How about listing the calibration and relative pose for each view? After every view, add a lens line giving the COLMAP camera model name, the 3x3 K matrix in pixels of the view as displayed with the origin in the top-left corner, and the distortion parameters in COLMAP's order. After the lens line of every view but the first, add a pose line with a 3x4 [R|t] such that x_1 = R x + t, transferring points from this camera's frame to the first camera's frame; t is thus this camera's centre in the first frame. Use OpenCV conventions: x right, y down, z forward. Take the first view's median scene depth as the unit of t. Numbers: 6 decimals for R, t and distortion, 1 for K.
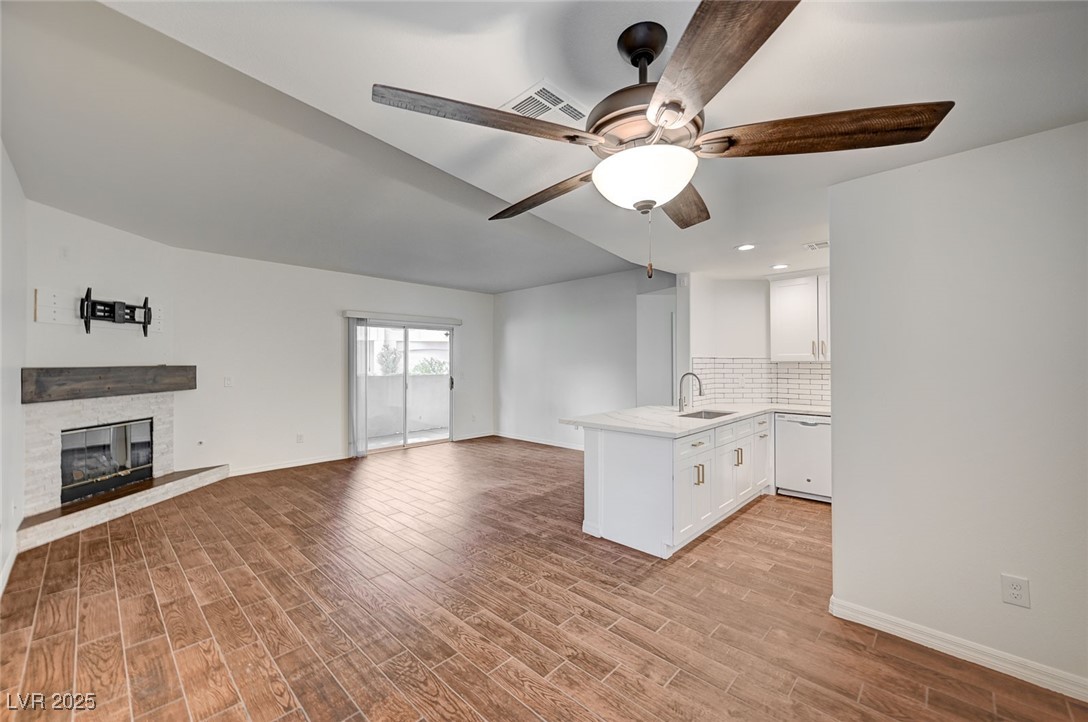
lens RADIAL K [[426.3, 0, 547.5], [0, 426.3, 361.1], [0, 0, 1]] dist [0.001251, 0.000300]
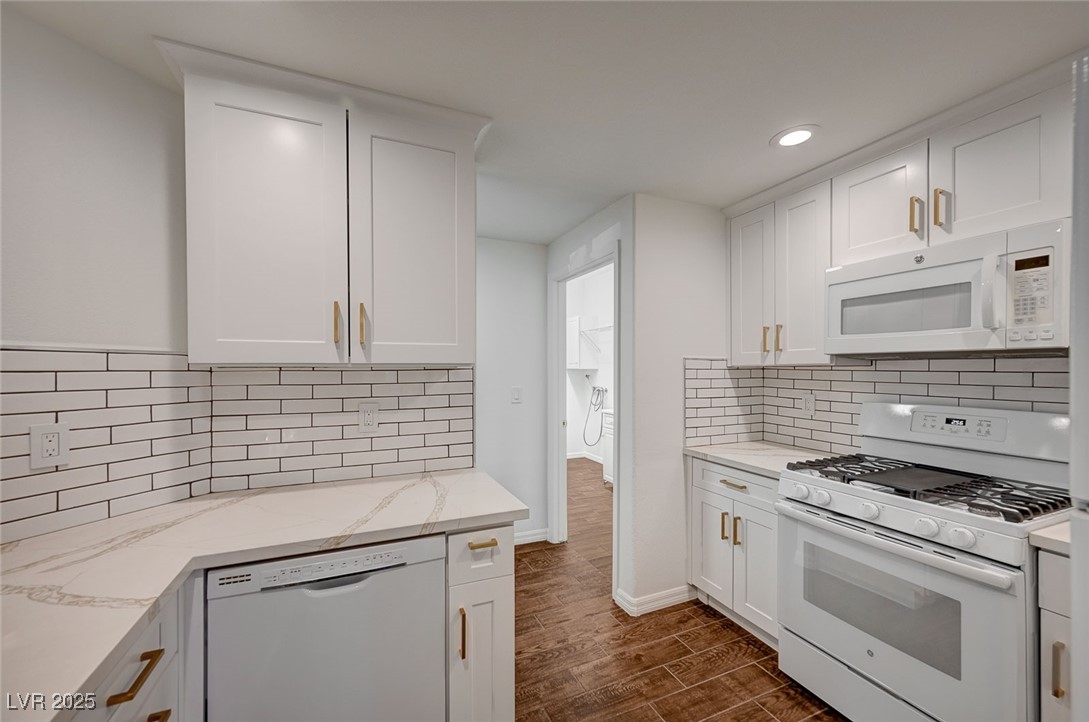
lens RADIAL K [[431.9, 0, 543.3], [0, 431.9, 368.3], [0, 0, 1]] dist [0.002122, 0.000010]
pose [[0.390441, 0.004183, 0.920619, 0.485786], [-0.004157, 0.999987, -0.002781, 0.005689], [-0.920619, -0.002741, 0.390453, 0.927479]]
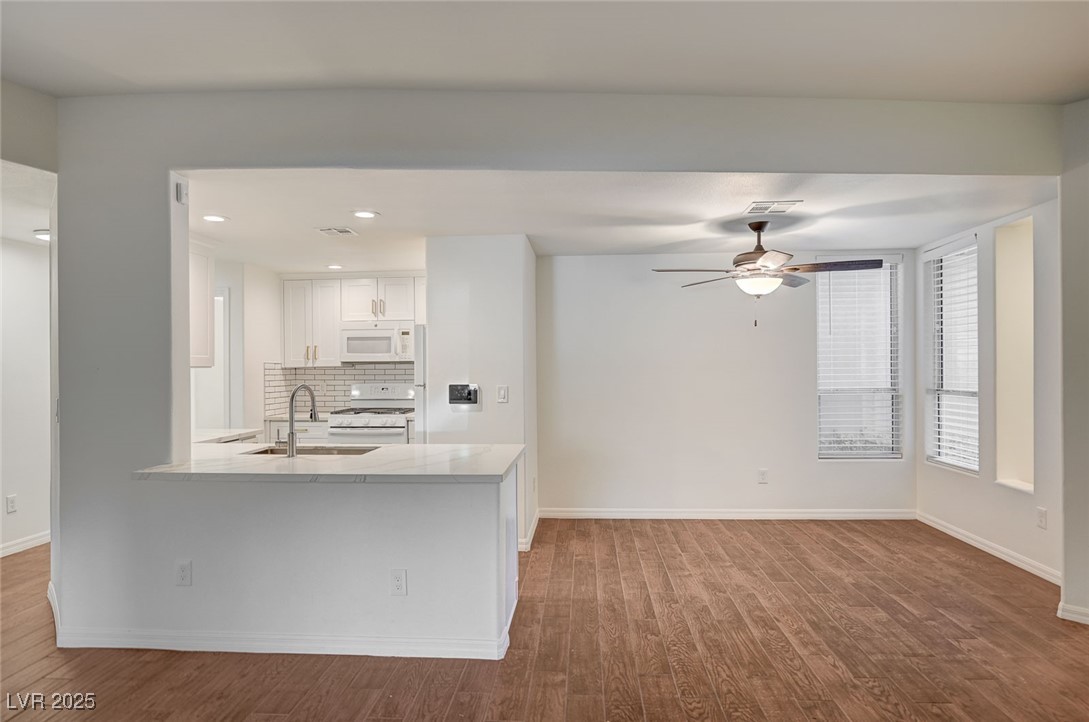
lens RADIAL K [[619.2, 0, 543.0], [0, 619.2, 368.5], [0, 0, 1]] dist [-0.010656, -0.000525]
pose [[-0.632969, 0.006761, 0.774148, -0.601550], [0.007419, 0.999969, -0.002667, 0.012330], [-0.774142, 0.004055, -0.632999, 1.492348]]
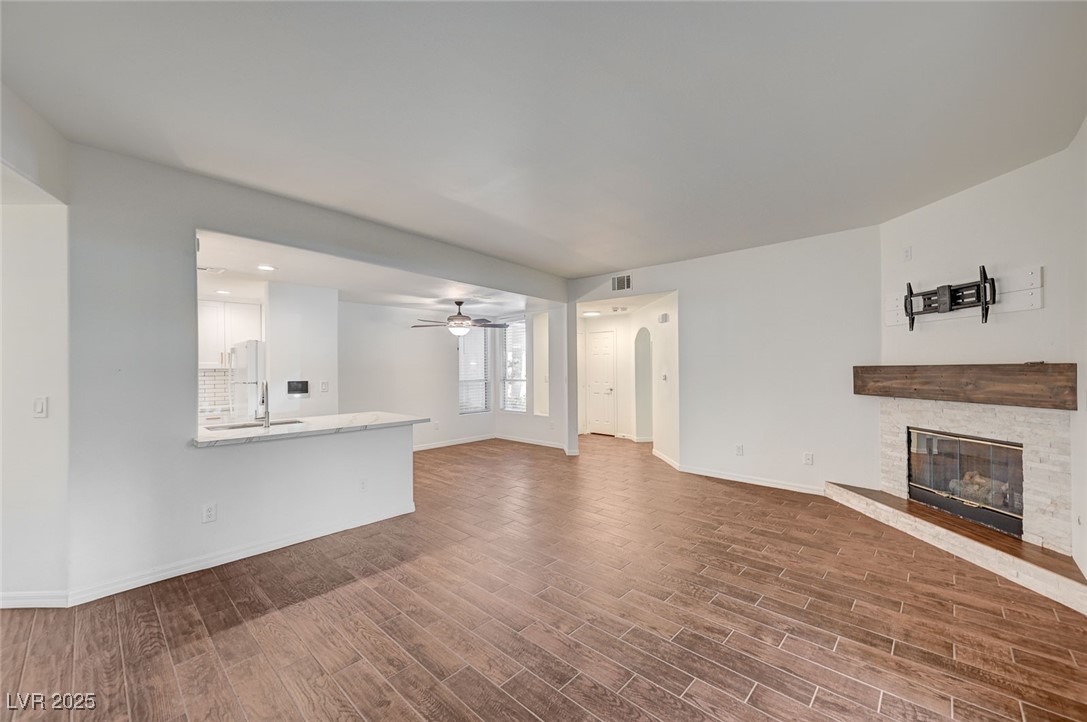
lens RADIAL K [[431.1, 0, 542.3], [0, 431.1, 368.3], [0, 0, 1]] dist [0.002122, 0.000010]
pose [[-0.999875, 0.012375, 0.009835, -0.285752], [0.012354, 0.999921, -0.002175, 0.012973], [-0.009861, -0.002053, -0.999949, 2.207527]]
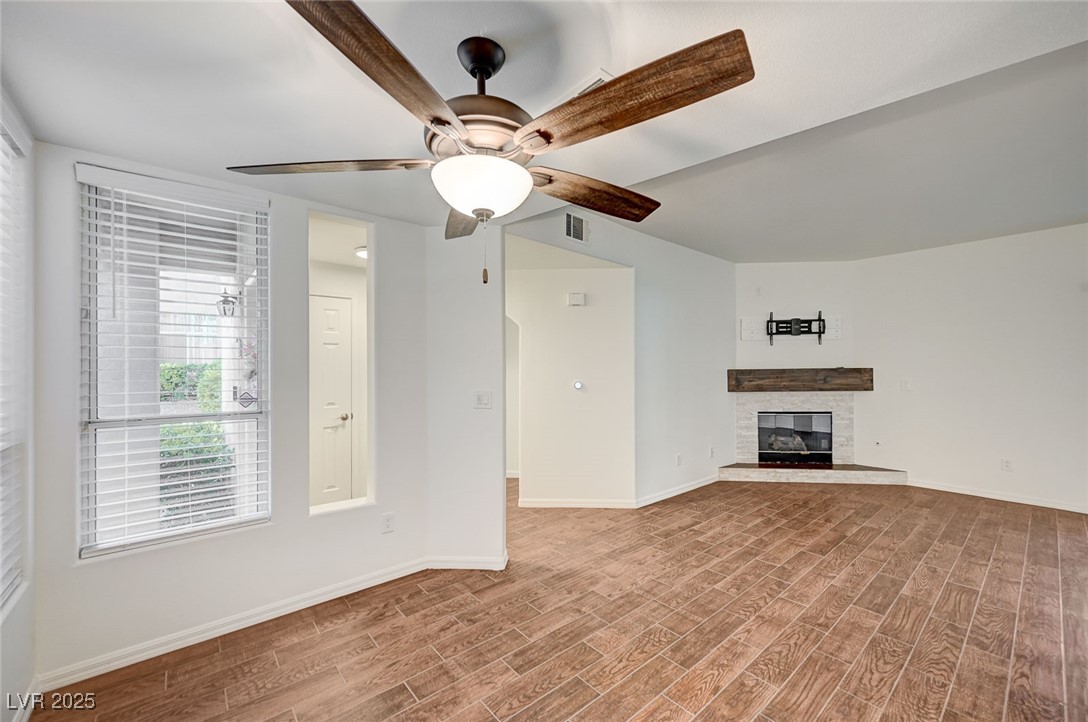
lens RADIAL K [[431.5, 0, 542.8], [0, 431.5, 368.3], [0, 0, 1]] dist [0.002122, 0.000010]
pose [[-0.113912, 0.001246, -0.993490, 0.459502], [0.010976, 0.999940, -0.000005, 0.003079], [0.993430, -0.010905, -0.113919, 0.464895]]
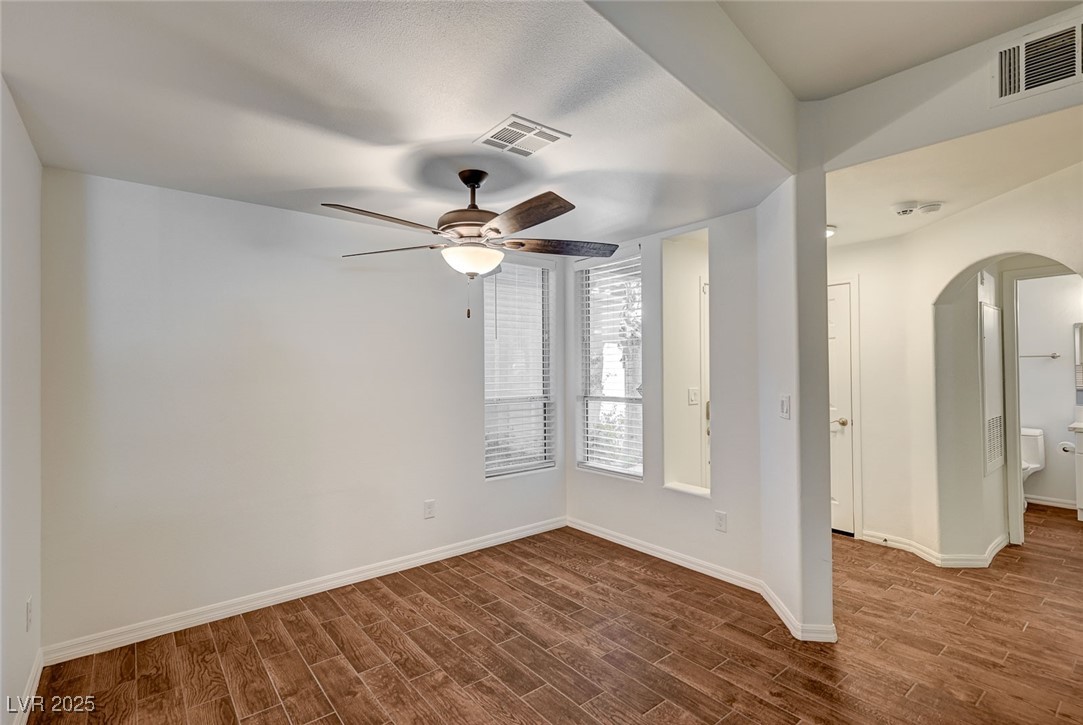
lens RADIAL K [[507.6, 0, 537.5], [0, 507.6, 365.5], [0, 0, 1]] dist [0.006883, 0.000399]
pose [[-0.989639, 0.013505, 0.142941, -0.109531], [0.011407, 0.999815, -0.015493, 0.007798], [-0.143124, -0.013702, -0.989610, 1.076081]]
